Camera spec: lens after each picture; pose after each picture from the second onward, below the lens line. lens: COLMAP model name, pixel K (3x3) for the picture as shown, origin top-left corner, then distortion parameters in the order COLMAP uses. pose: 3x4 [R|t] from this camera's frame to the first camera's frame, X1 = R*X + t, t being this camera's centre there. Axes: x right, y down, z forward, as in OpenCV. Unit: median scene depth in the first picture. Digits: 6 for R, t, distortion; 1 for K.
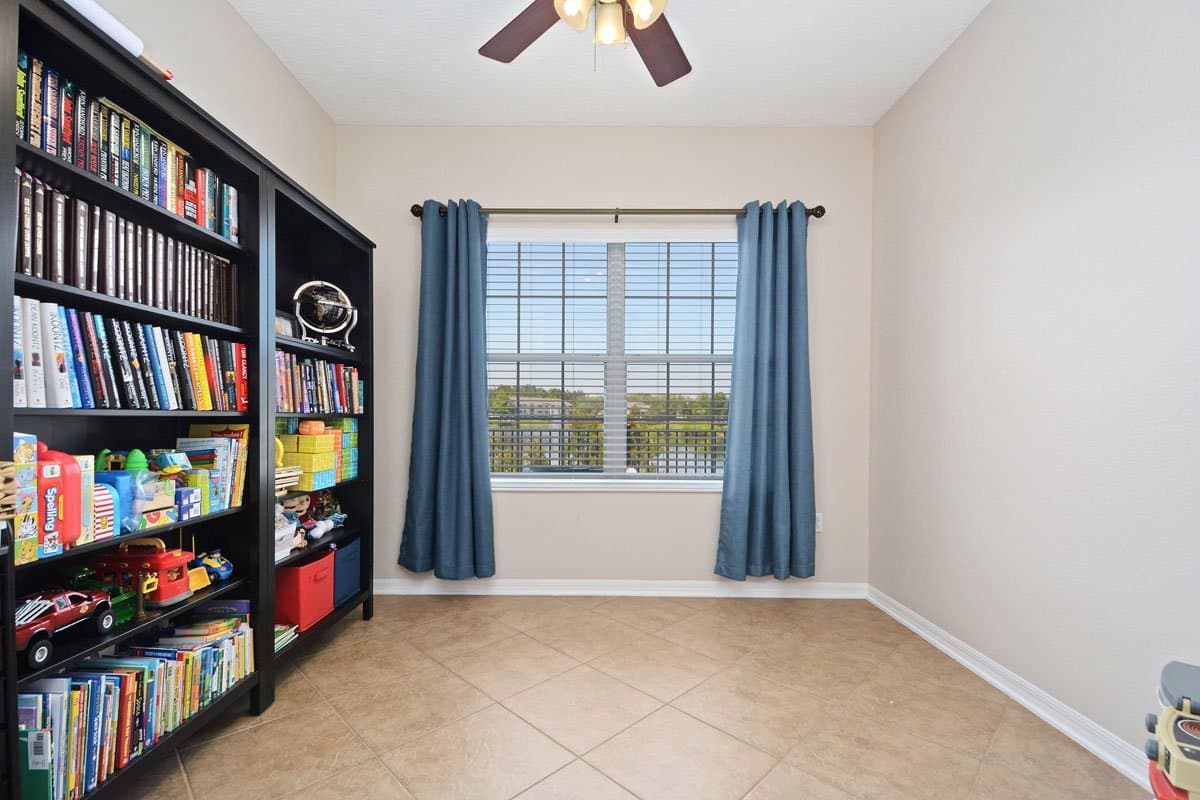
lens RADIAL K [[527.7, 0, 609.9], [0, 527.7, 423.6], [0, 0, 1]] dist [-0.000420, -0.006733]
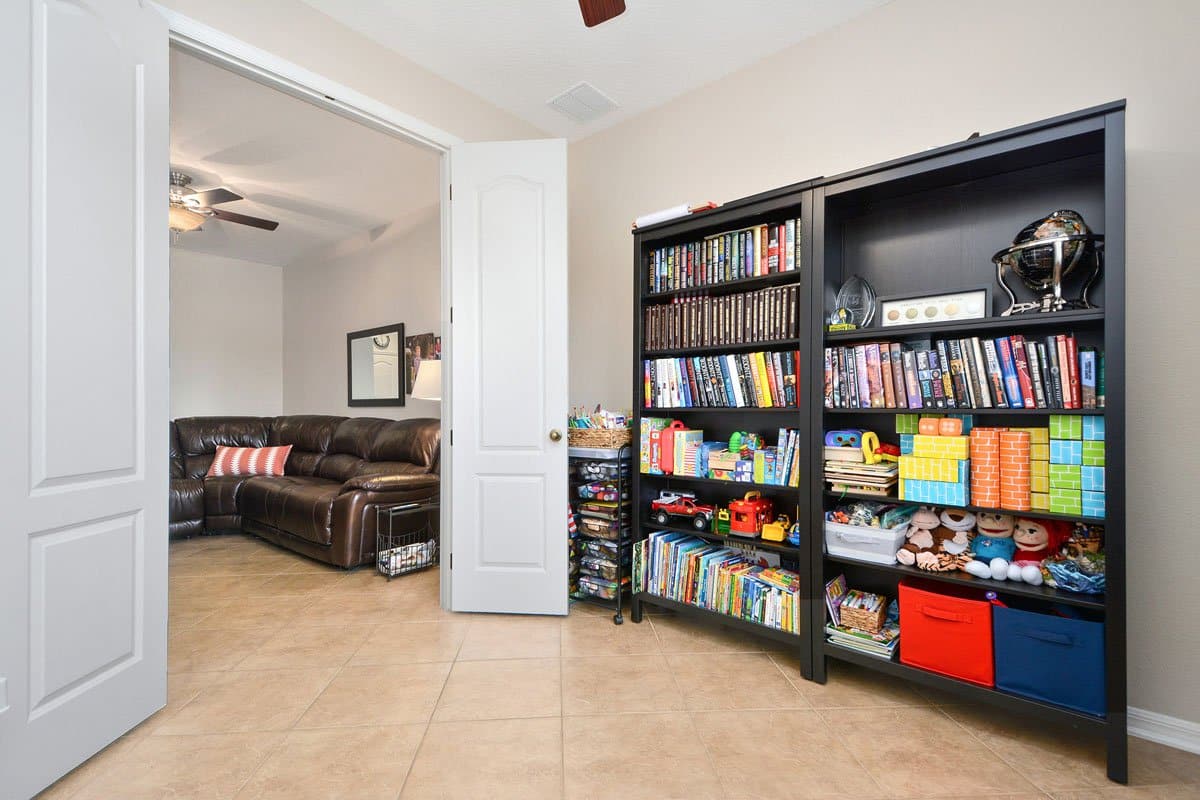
lens RADIAL K [[550.1, 0, 598.8], [0, 550.1, 401.8], [0, 0, 1]] dist [0.025652, -0.000187]
pose [[-0.666409, -0.016977, -0.745393, 0.596451], [-0.016115, 0.999835, -0.008366, -0.020750], [0.745412, 0.006437, -0.666573, 1.685650]]
